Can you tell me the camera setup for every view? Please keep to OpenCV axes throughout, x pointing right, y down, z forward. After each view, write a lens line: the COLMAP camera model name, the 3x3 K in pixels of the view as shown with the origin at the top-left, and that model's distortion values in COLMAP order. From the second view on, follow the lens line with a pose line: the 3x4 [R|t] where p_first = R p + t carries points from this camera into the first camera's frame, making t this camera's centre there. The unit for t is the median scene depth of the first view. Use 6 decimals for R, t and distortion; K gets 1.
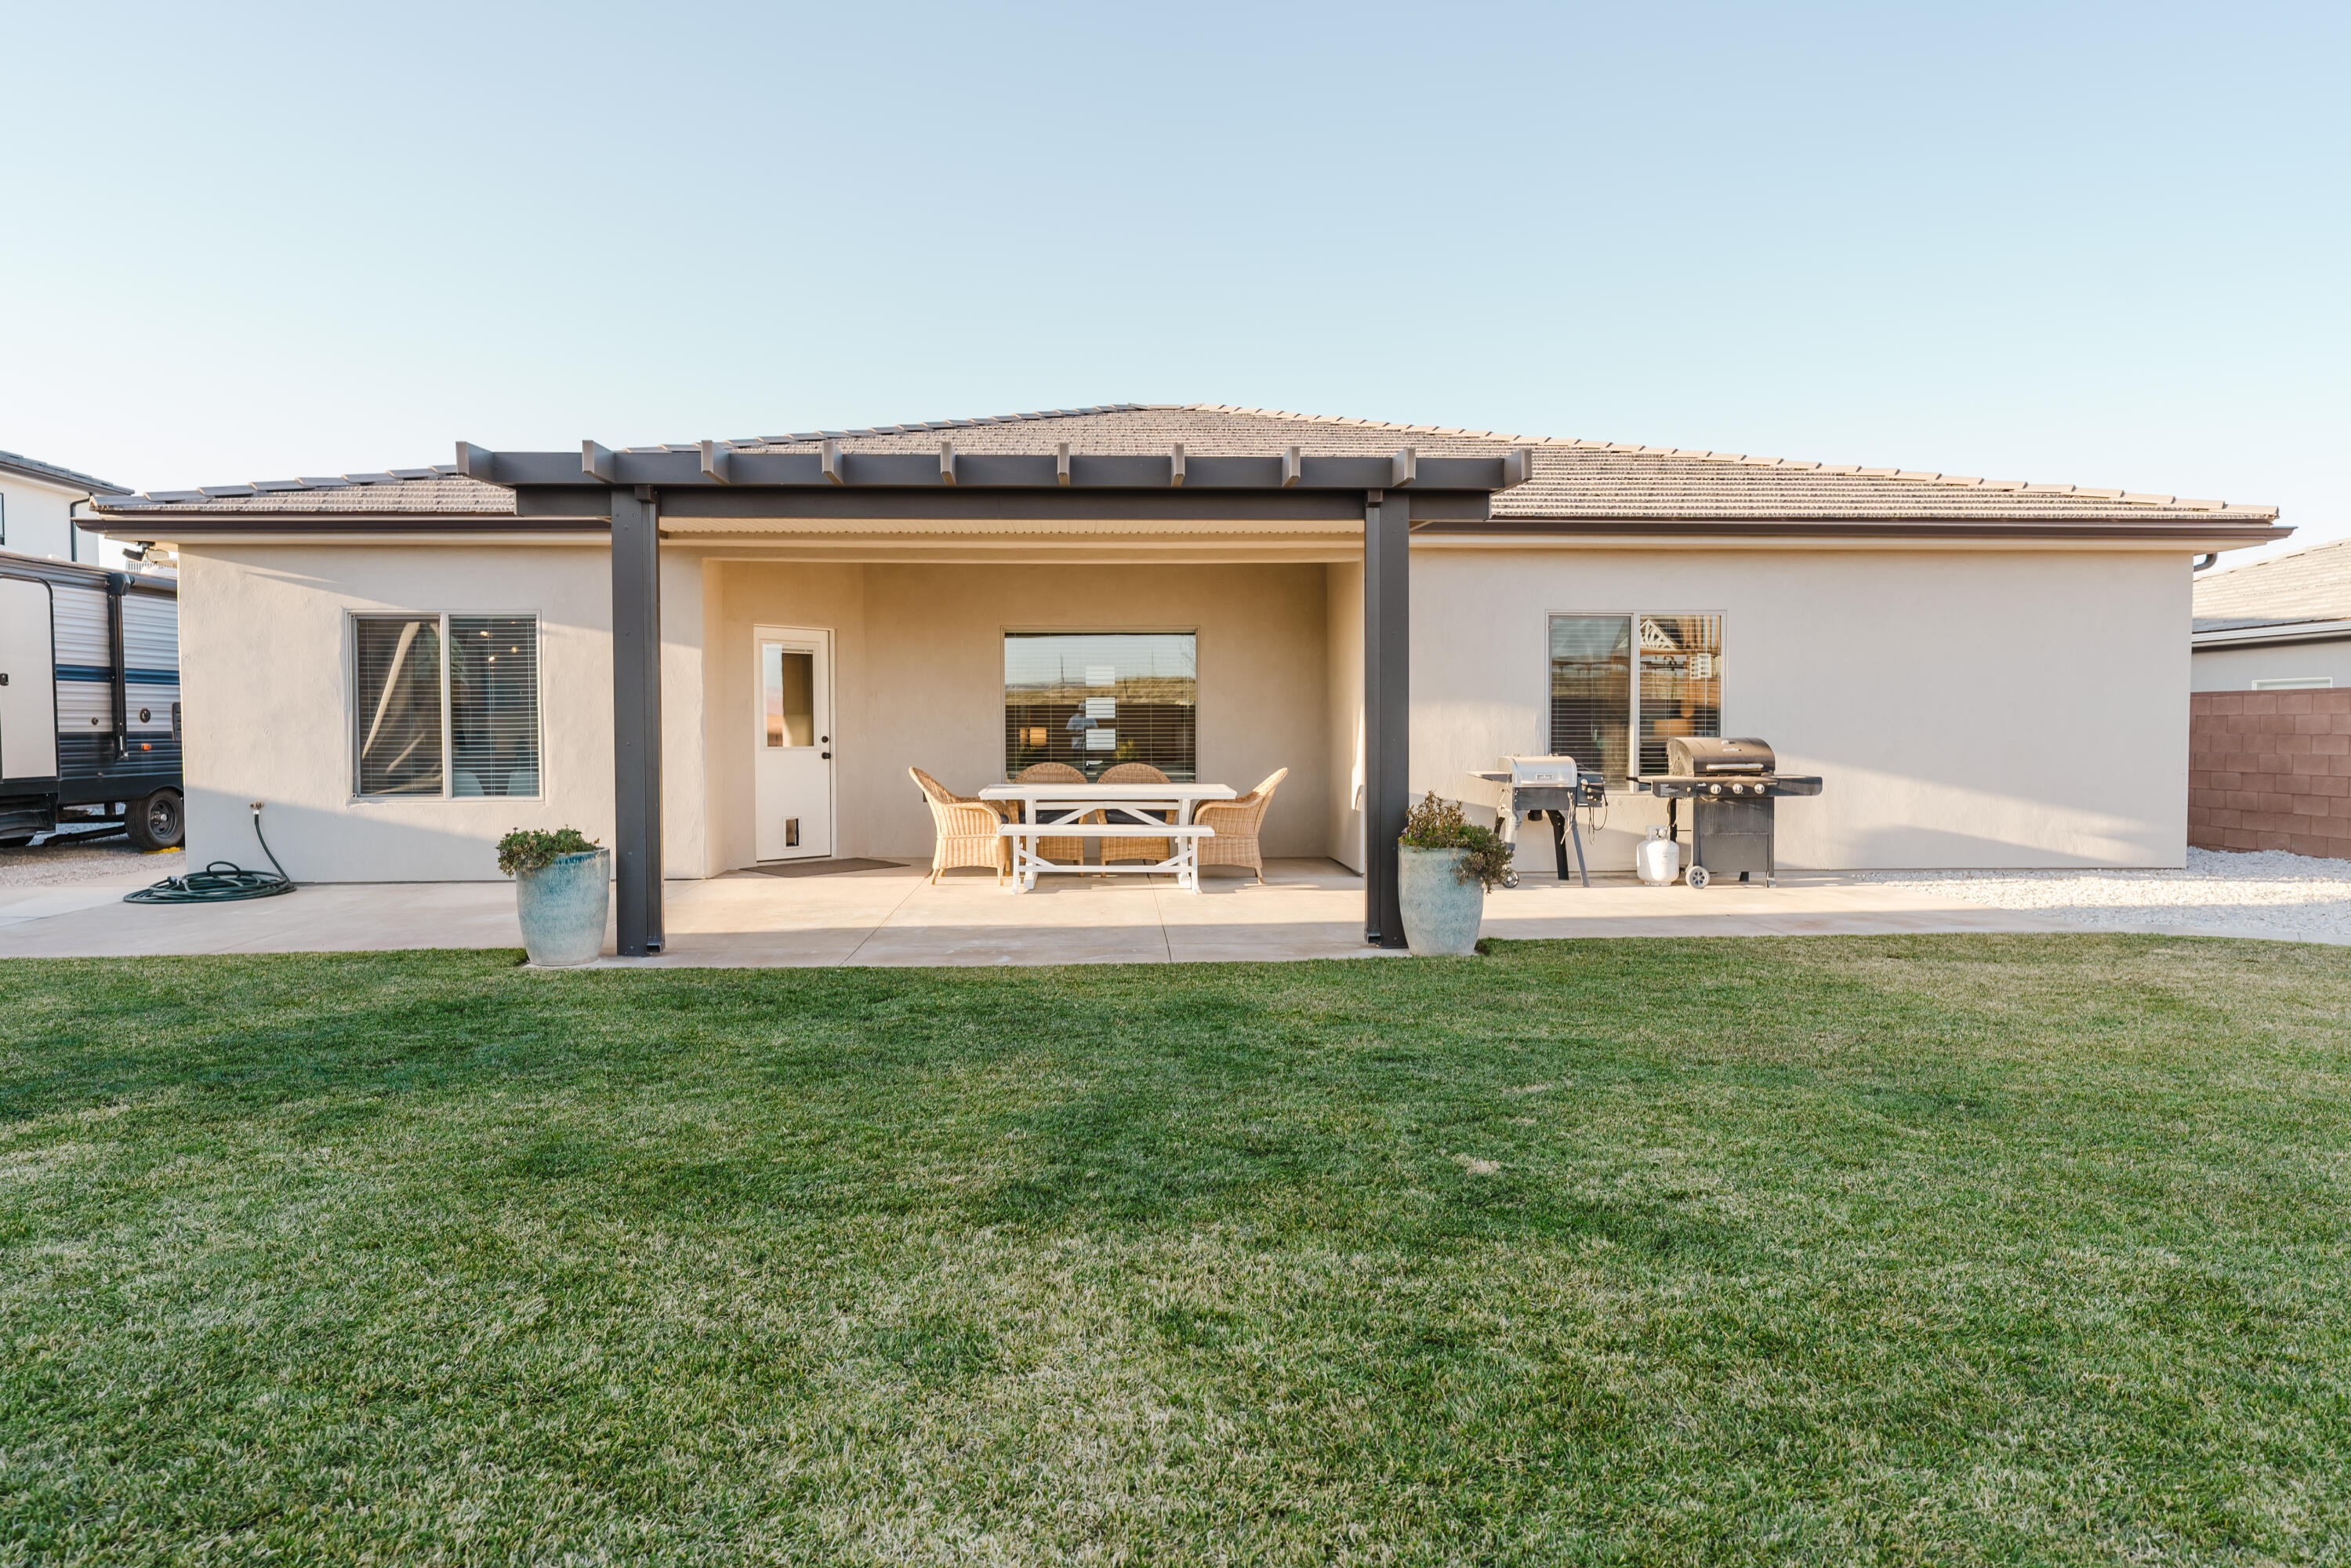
lens RADIAL K [[1372.0, 0, 1210.5], [0, 1372.0, 771.9], [0, 0, 1]] dist [-0.007024, -0.000791]
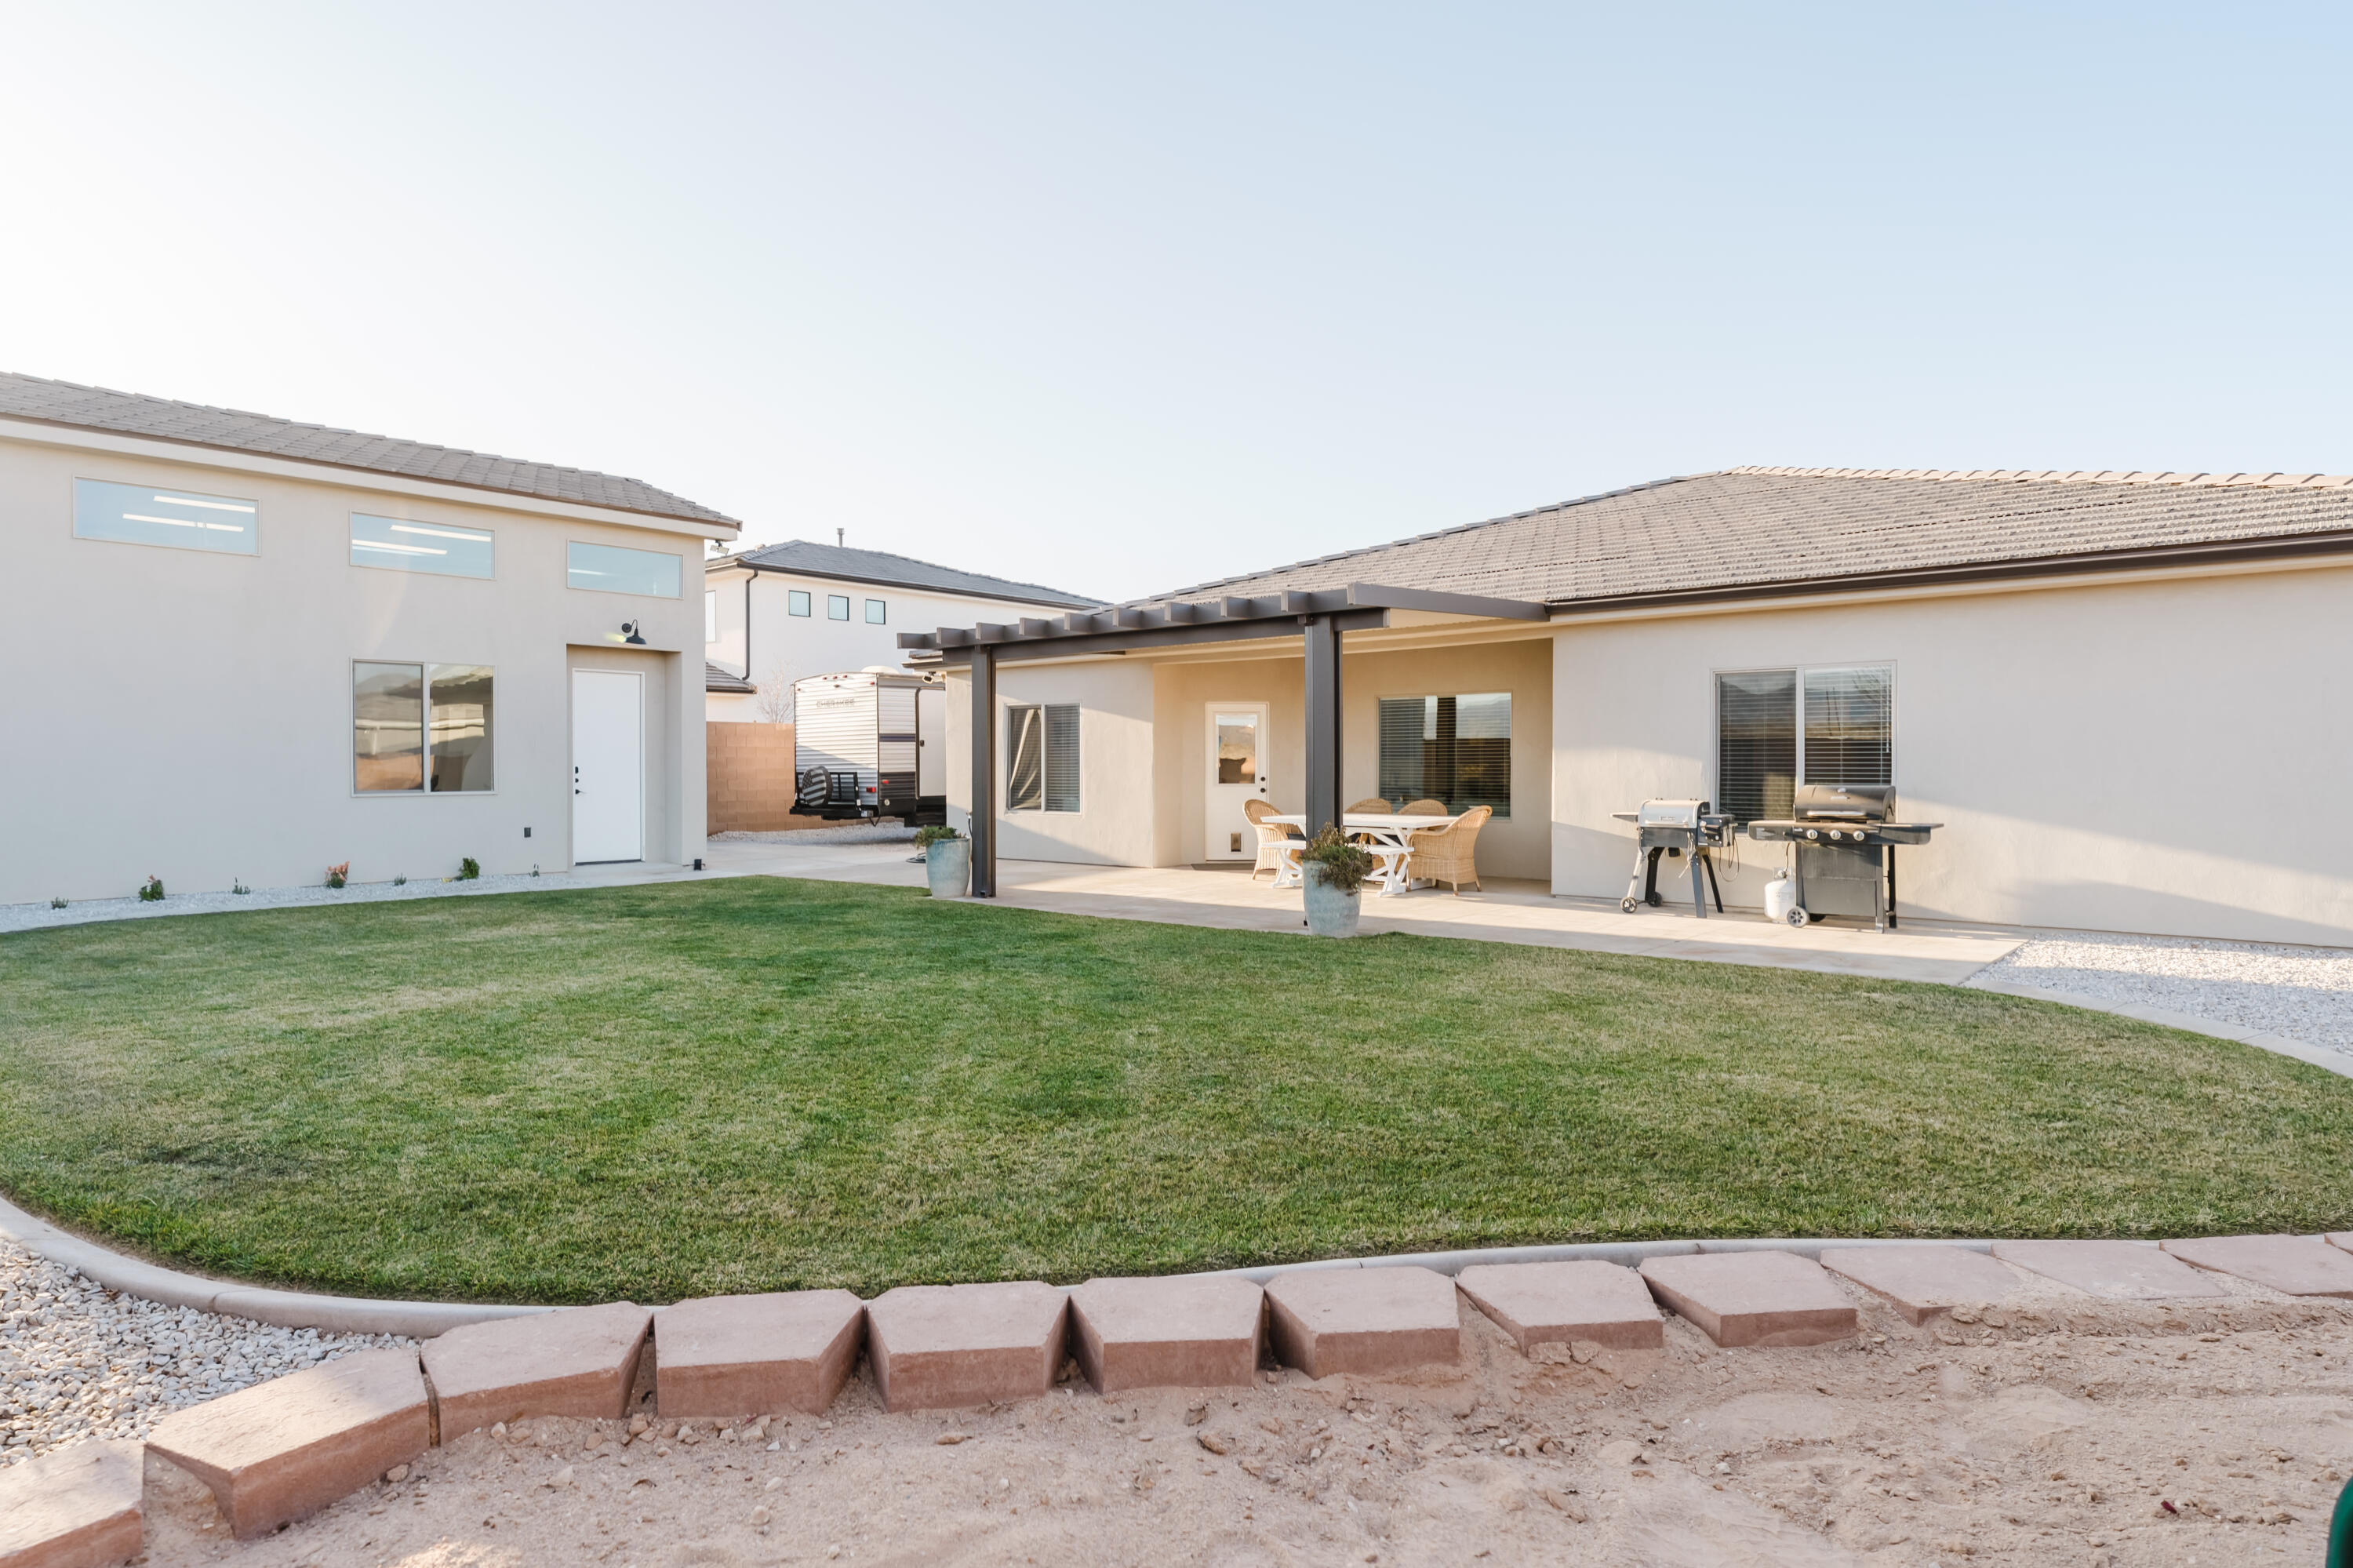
lens RADIAL K [[1373.2, 0, 1211.5], [0, 1373.2, 771.8], [0, 0, 1]] dist [-0.007024, -0.000791]
pose [[0.721992, 0.005374, -0.691880, 0.759619], [-0.021716, 0.999653, -0.014896, -0.009641], [0.691560, 0.025780, 0.721859, -0.084820]]
